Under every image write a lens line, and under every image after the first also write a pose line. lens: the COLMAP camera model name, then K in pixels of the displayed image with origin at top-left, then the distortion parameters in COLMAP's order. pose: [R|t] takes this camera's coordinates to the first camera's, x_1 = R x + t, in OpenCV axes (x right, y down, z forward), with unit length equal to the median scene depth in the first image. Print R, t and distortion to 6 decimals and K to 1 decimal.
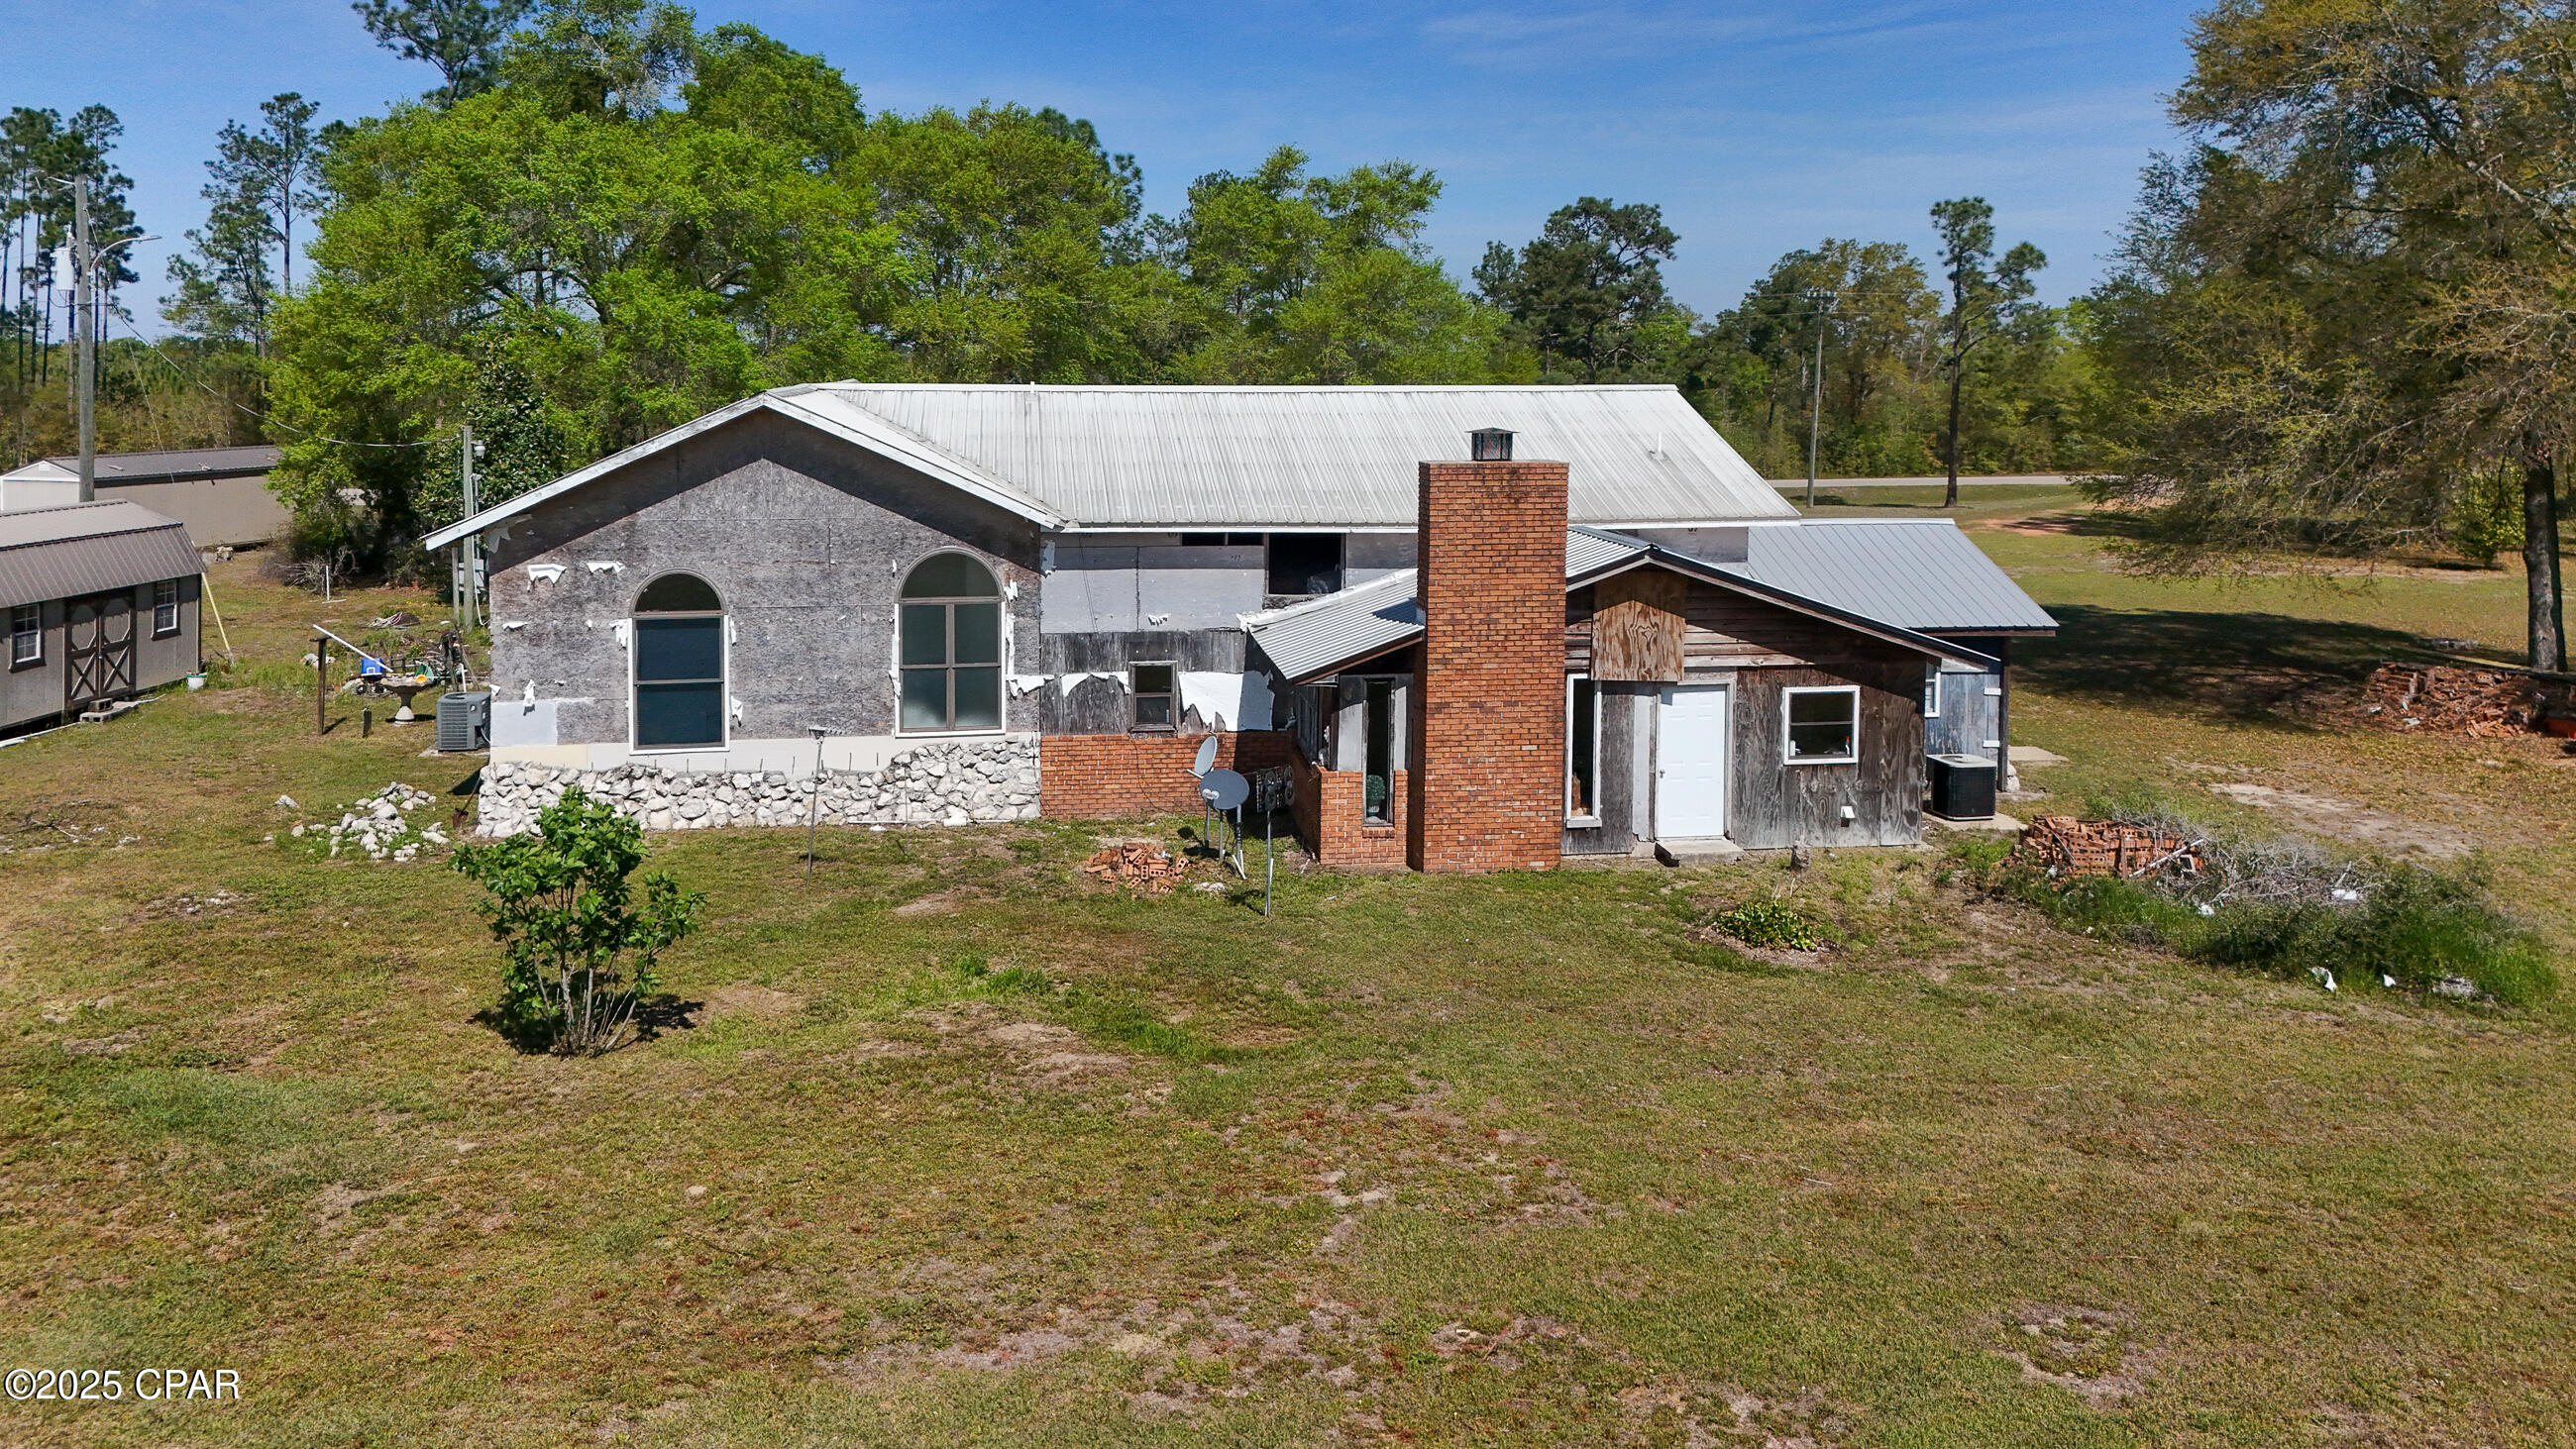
lens RADIAL K [[1885.5, 0, 1317.8], [0, 1885.5, 660.1], [0, 0, 1]] dist [0.067555, -0.056396]
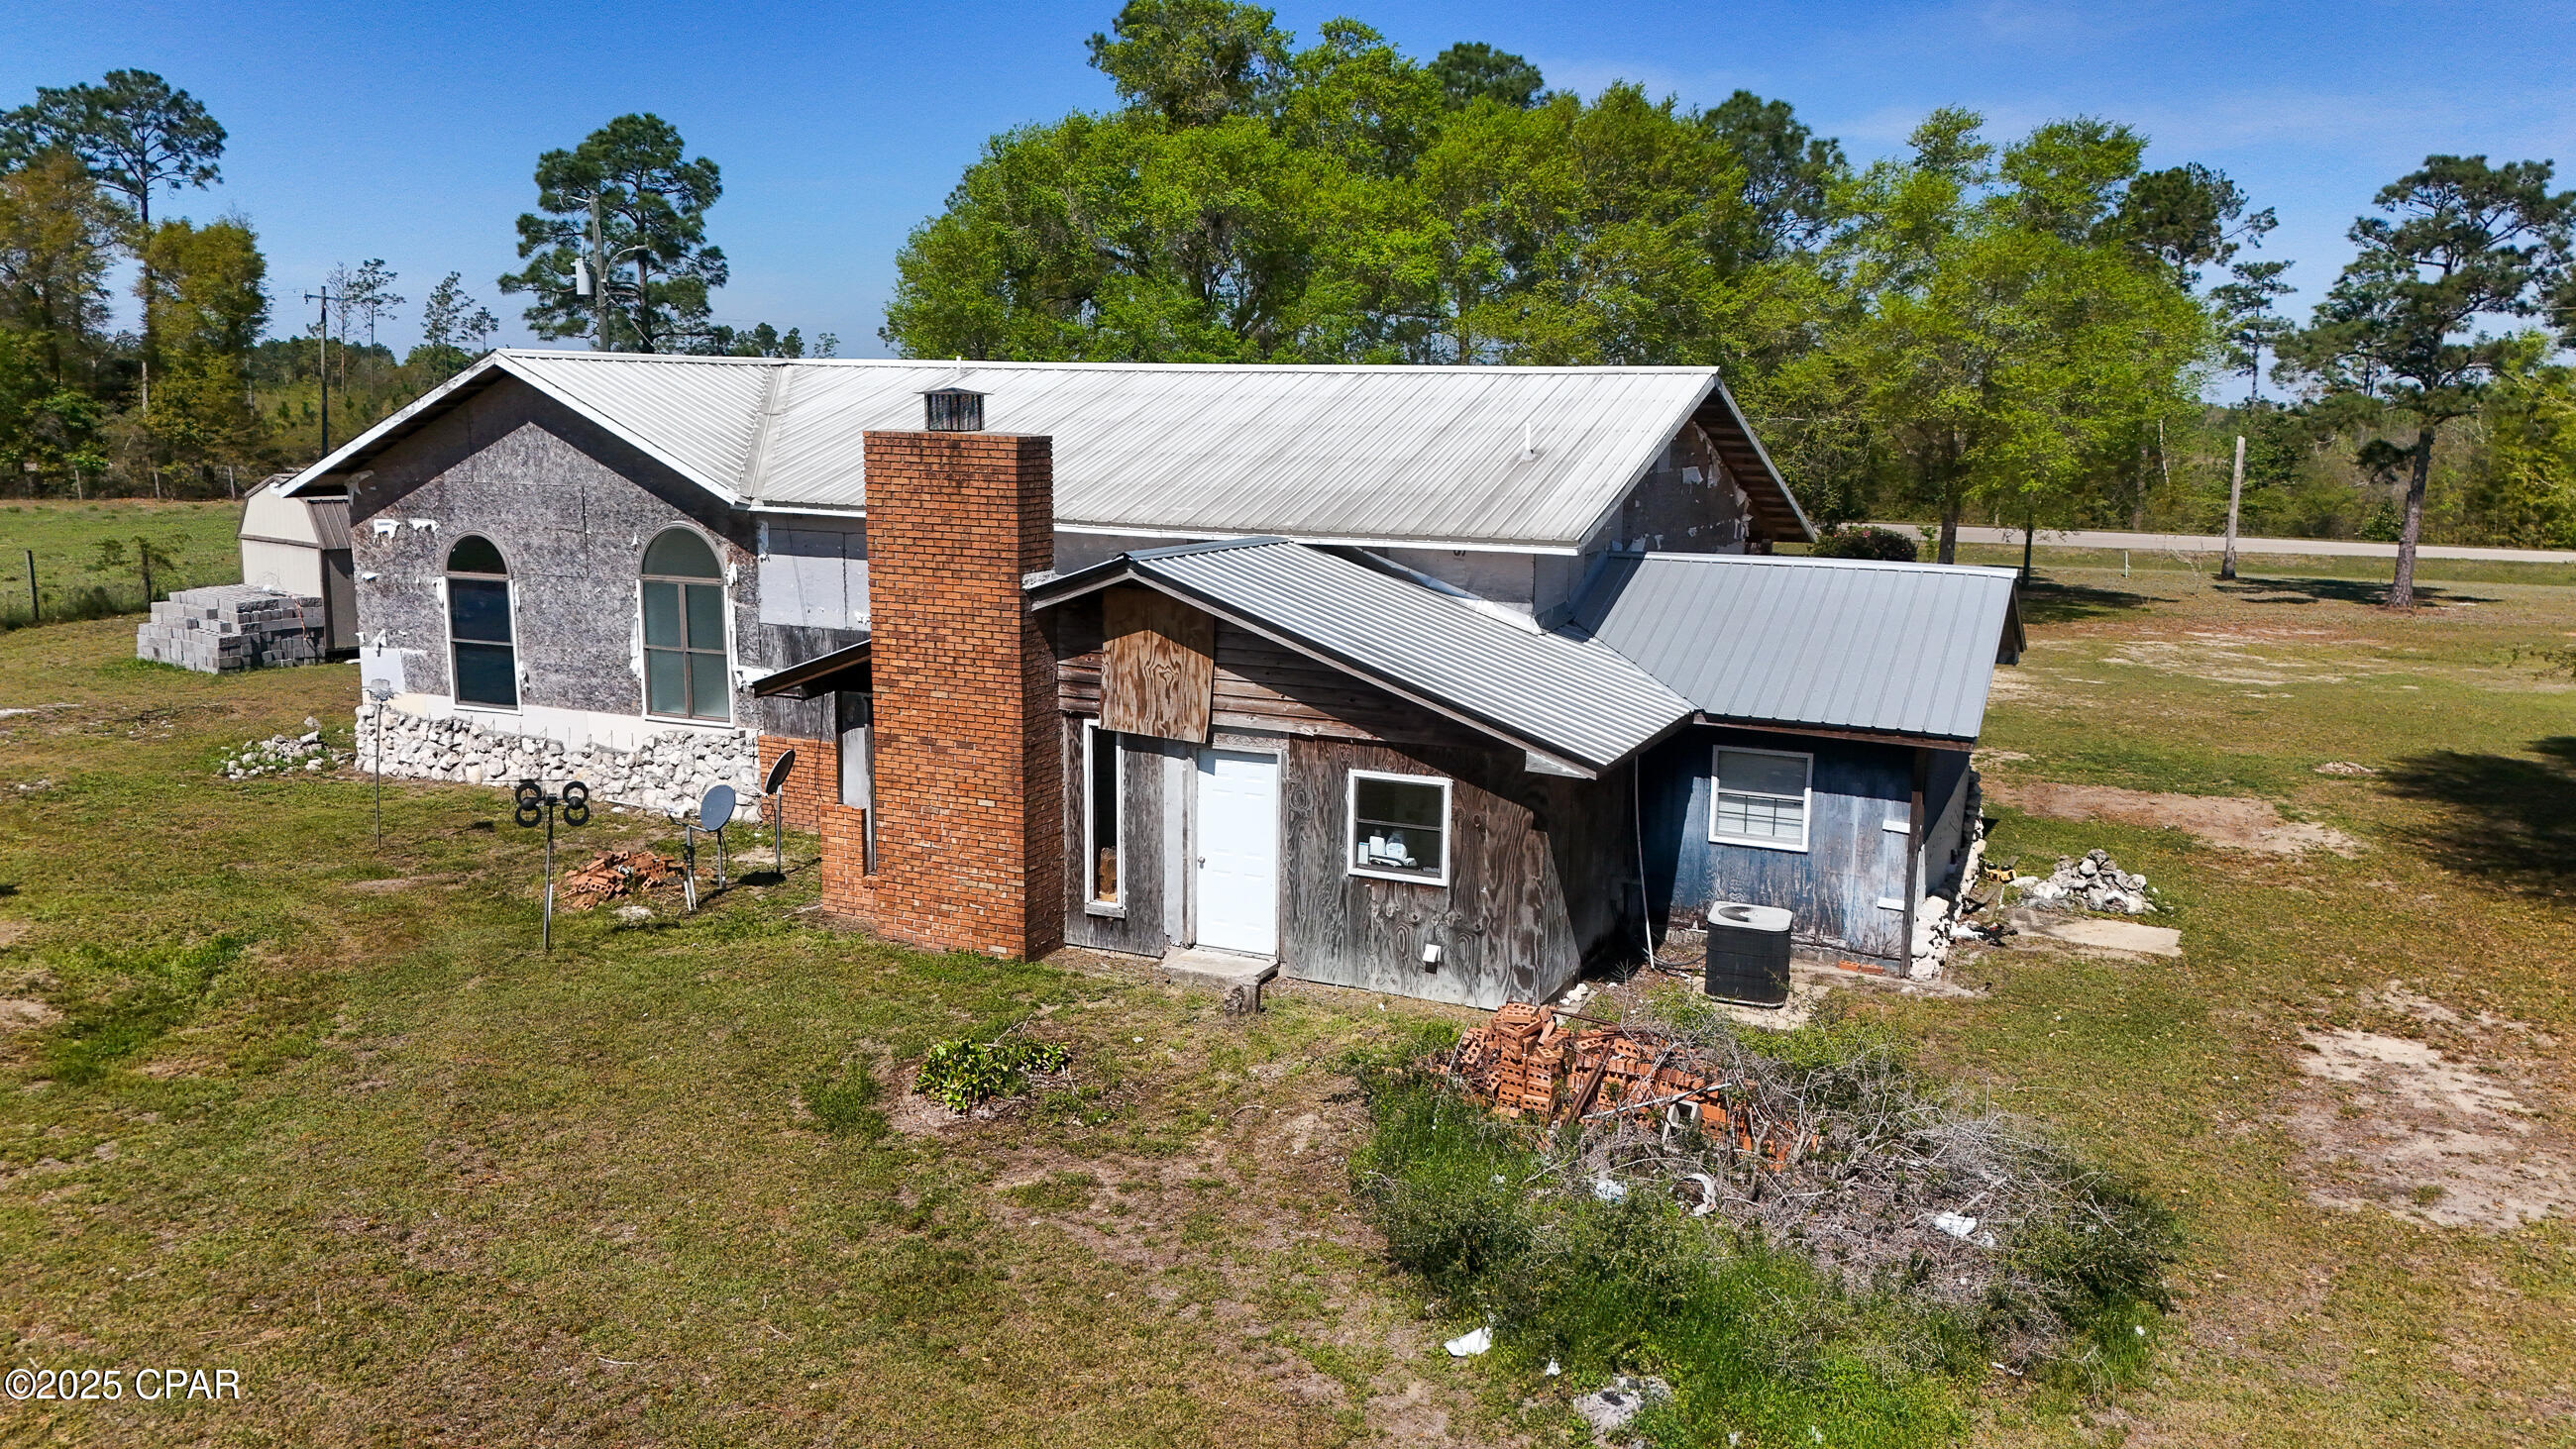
lens RADIAL K [[1885.5, 0, 1303.2], [0, 1885.5, 800.5], [0, 0, 1]] dist [0.067555, -0.056396]
pose [[0.846377, 0.123290, -0.518117, 0.578557], [-0.096007, 0.992219, 0.079273, -0.027564], [0.523860, -0.017352, 0.851628, 0.357202]]
